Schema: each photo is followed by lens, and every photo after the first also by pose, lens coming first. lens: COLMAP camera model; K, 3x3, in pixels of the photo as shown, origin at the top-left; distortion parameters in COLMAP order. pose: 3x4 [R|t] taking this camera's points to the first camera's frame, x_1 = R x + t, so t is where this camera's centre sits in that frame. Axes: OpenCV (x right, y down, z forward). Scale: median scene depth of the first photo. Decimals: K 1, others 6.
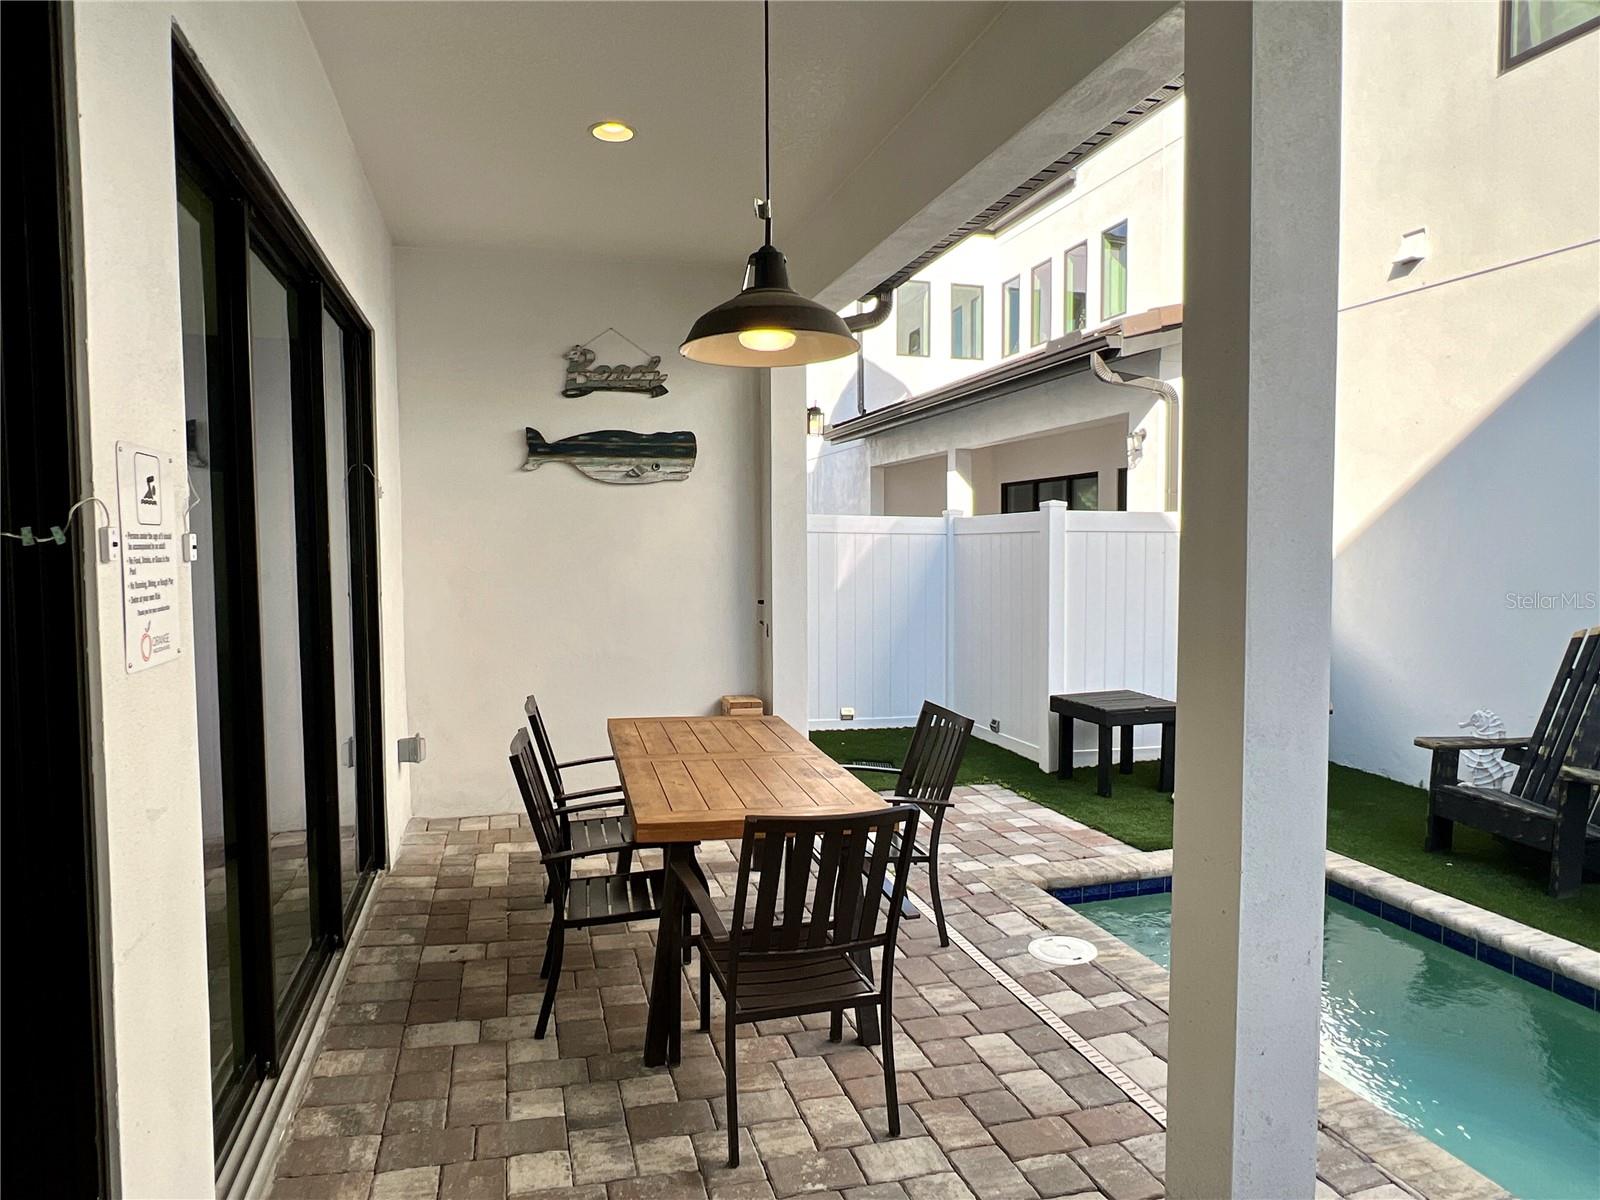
lens RADIAL K [[991.6, 0, 784.8], [0, 991.6, 593.7], [0, 0, 1]] dist [-0.001910, -0.001318]
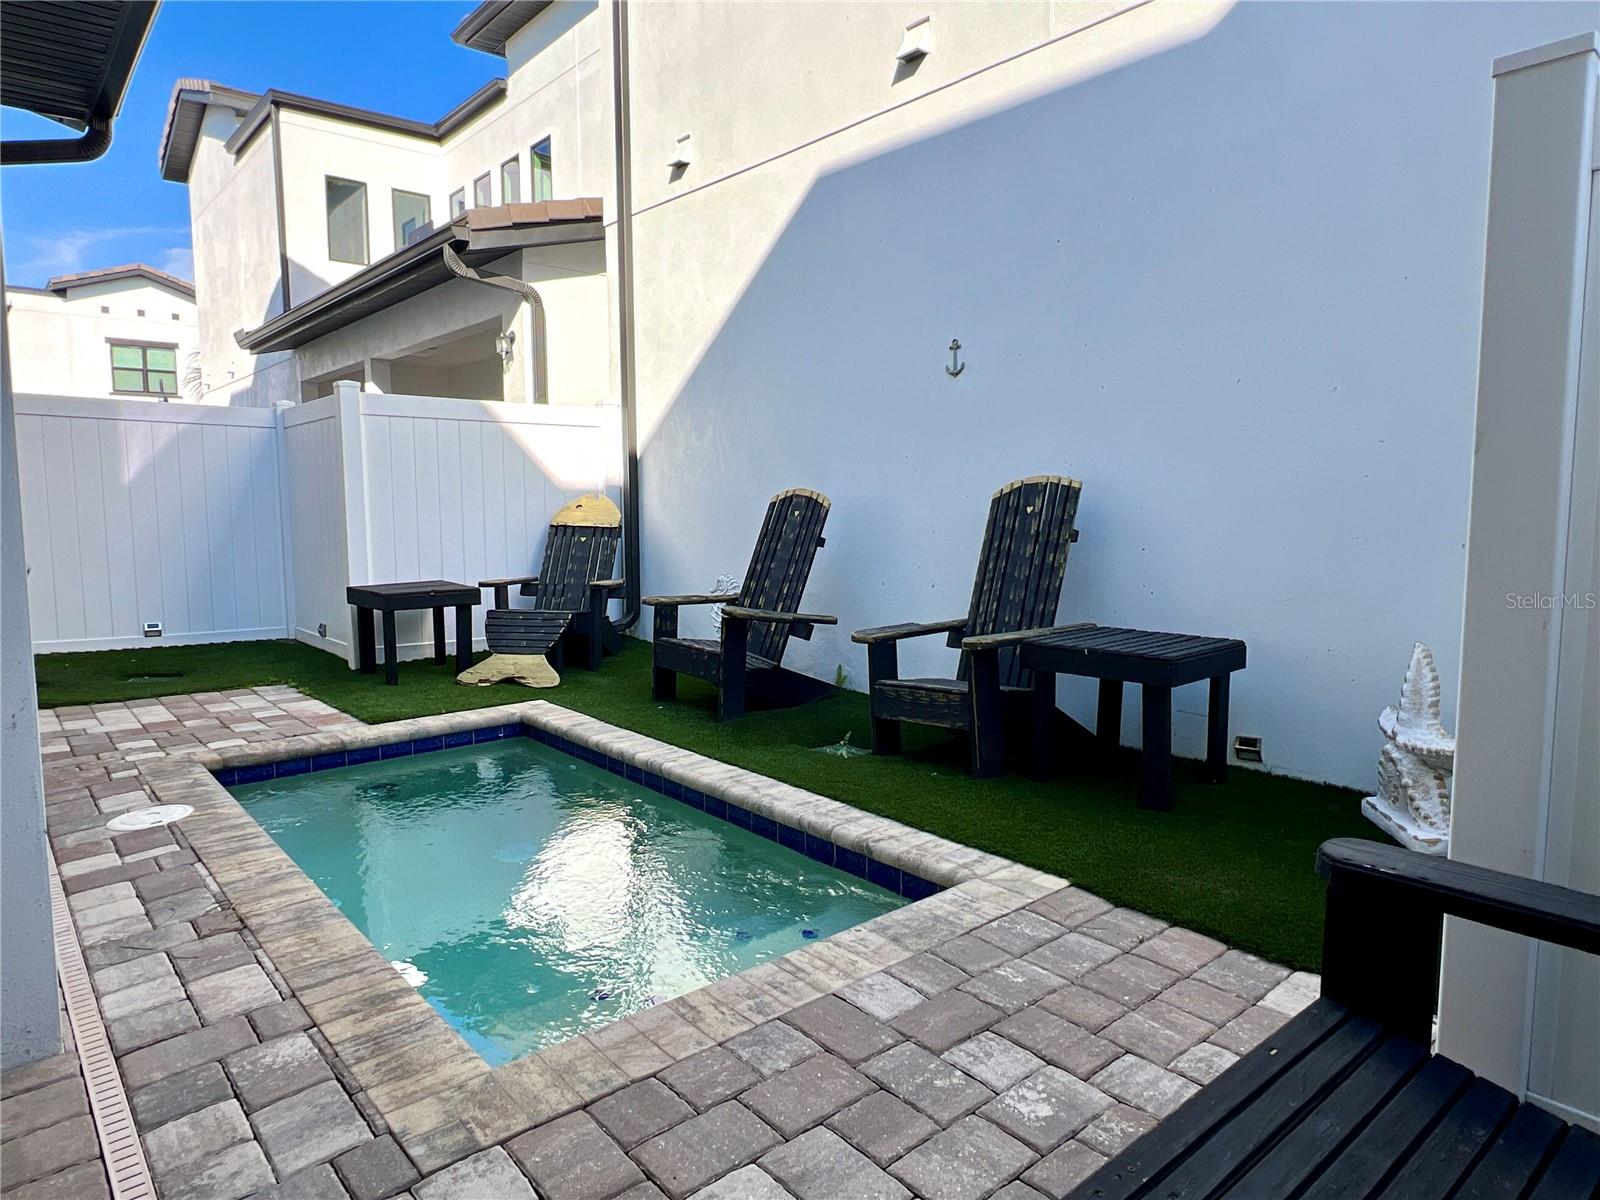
lens RADIAL K [[991.6, 0, 789.4], [0, 991.6, 594.3], [0, 0, 1]] dist [-0.001910, -0.001318]
pose [[0.910448, -0.040380, 0.411648, 0.276551], [0.021857, 0.998530, 0.049608, 0.075891], [-0.413046, -0.036168, 0.909992, -0.038250]]
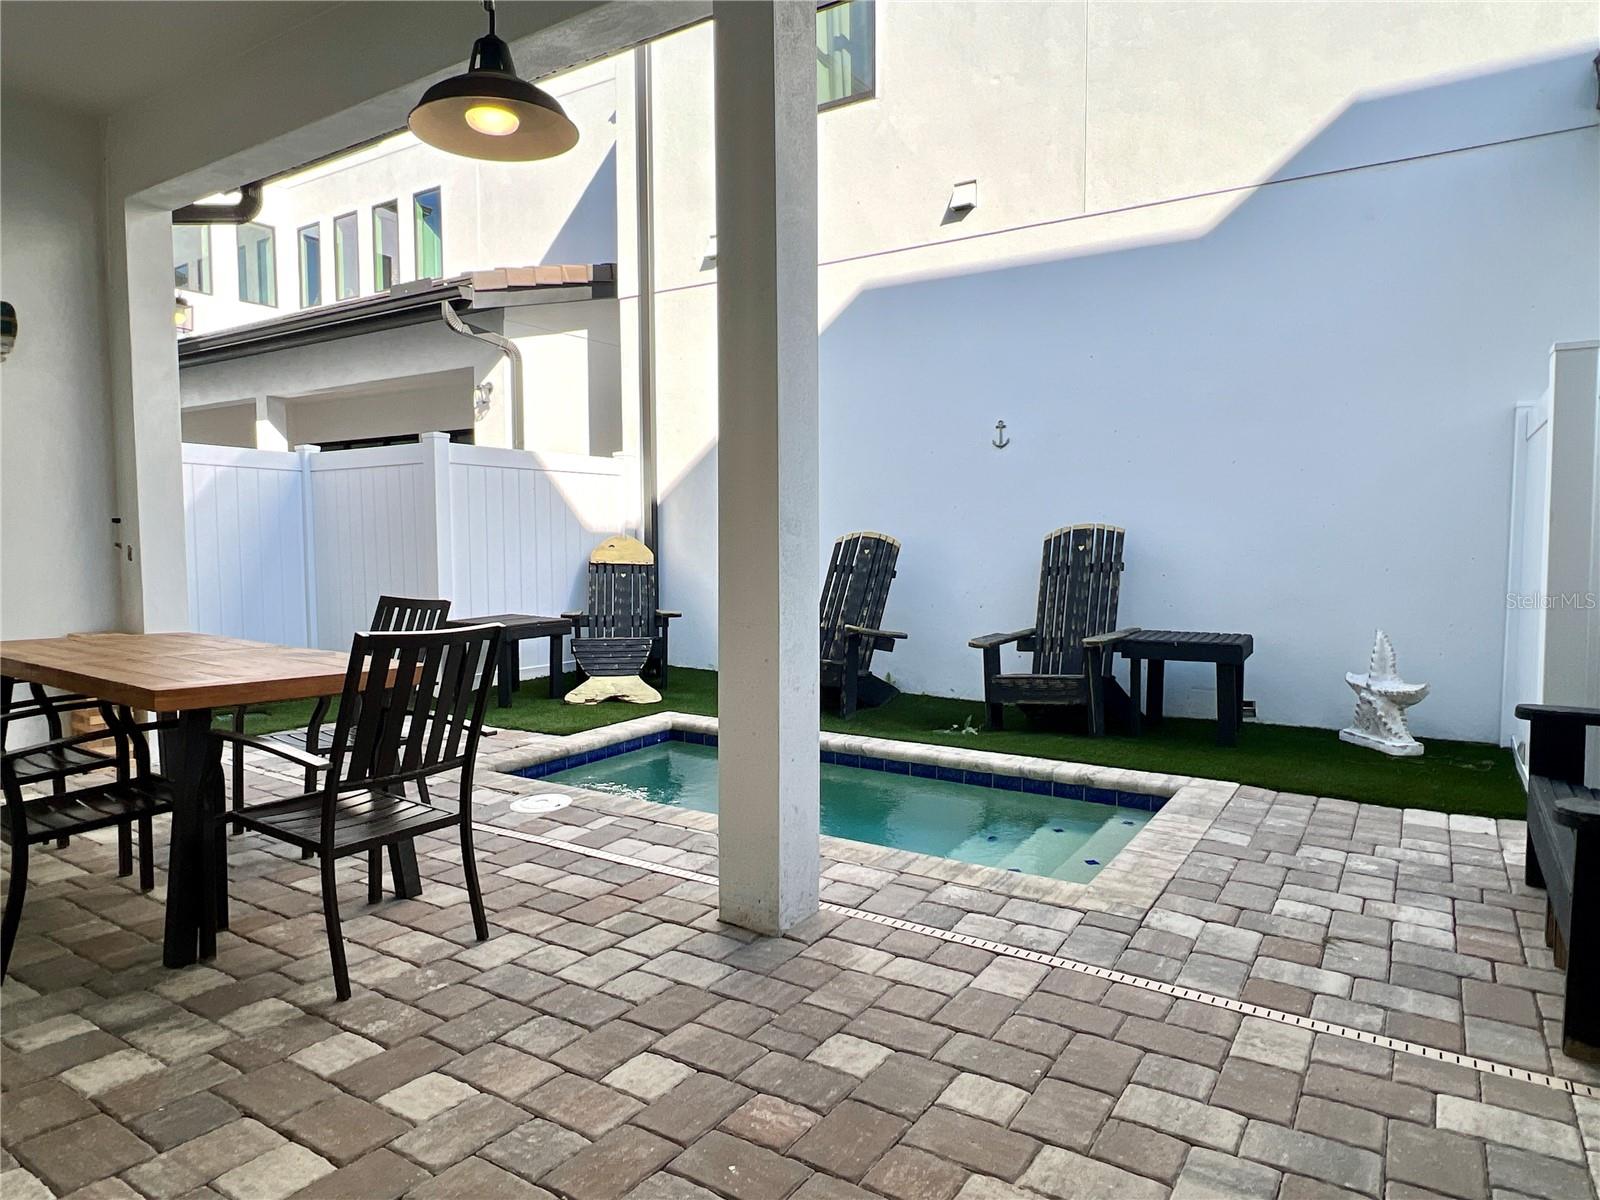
lens RADIAL K [[991.6, 0, 793.8], [0, 991.6, 593.8], [0, 0, 1]] dist [-0.001910, -0.001318]
pose [[0.752256, -0.038824, 0.657727, -0.139786], [0.034537, 0.999214, 0.019480, 0.070400], [-0.657966, 0.008062, 0.753005, -0.012511]]
